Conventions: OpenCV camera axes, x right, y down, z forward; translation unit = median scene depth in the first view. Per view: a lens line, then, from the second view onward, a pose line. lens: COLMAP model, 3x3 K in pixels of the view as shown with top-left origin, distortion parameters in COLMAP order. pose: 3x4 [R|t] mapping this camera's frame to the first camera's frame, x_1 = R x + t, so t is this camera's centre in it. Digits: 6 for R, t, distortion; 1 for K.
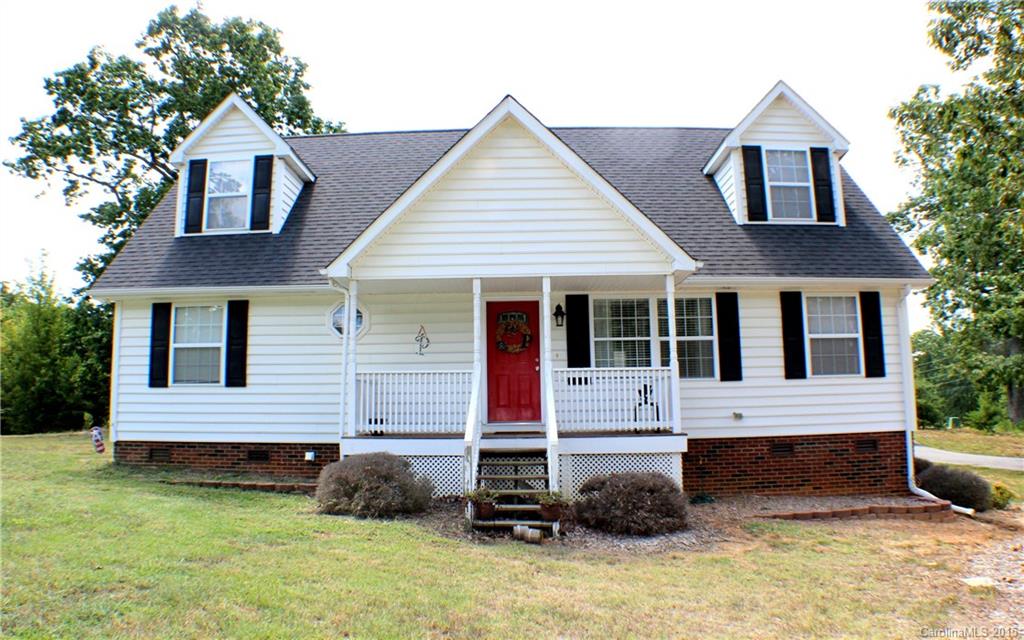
lens RADIAL K [[734.6, 0, 512.0], [0, 734.6, 320.0], [0, 0, 1]] dist [-0.227696, 0.064722]
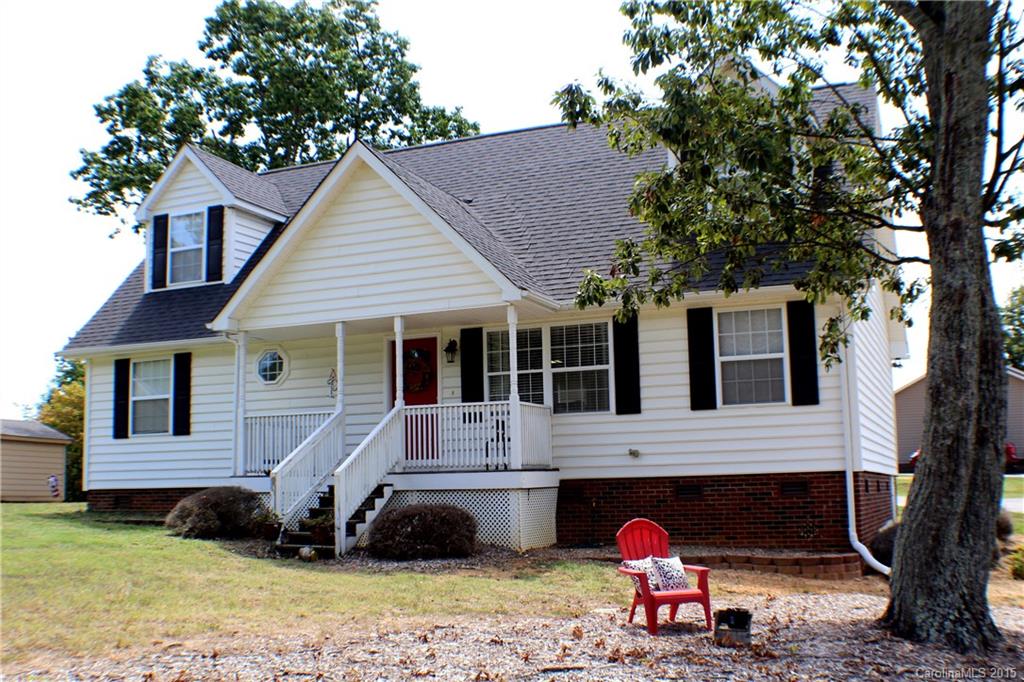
lens RADIAL K [[1105.9, 0, 512.0], [0, 1105.9, 341.0], [0, 0, 1]] dist [-0.191185, -0.008902]
pose [[0.928254, -0.058797, -0.367271, 0.664804], [0.058998, 0.998201, -0.010692, 0.000405], [0.367239, -0.011743, 0.930053, -0.318001]]
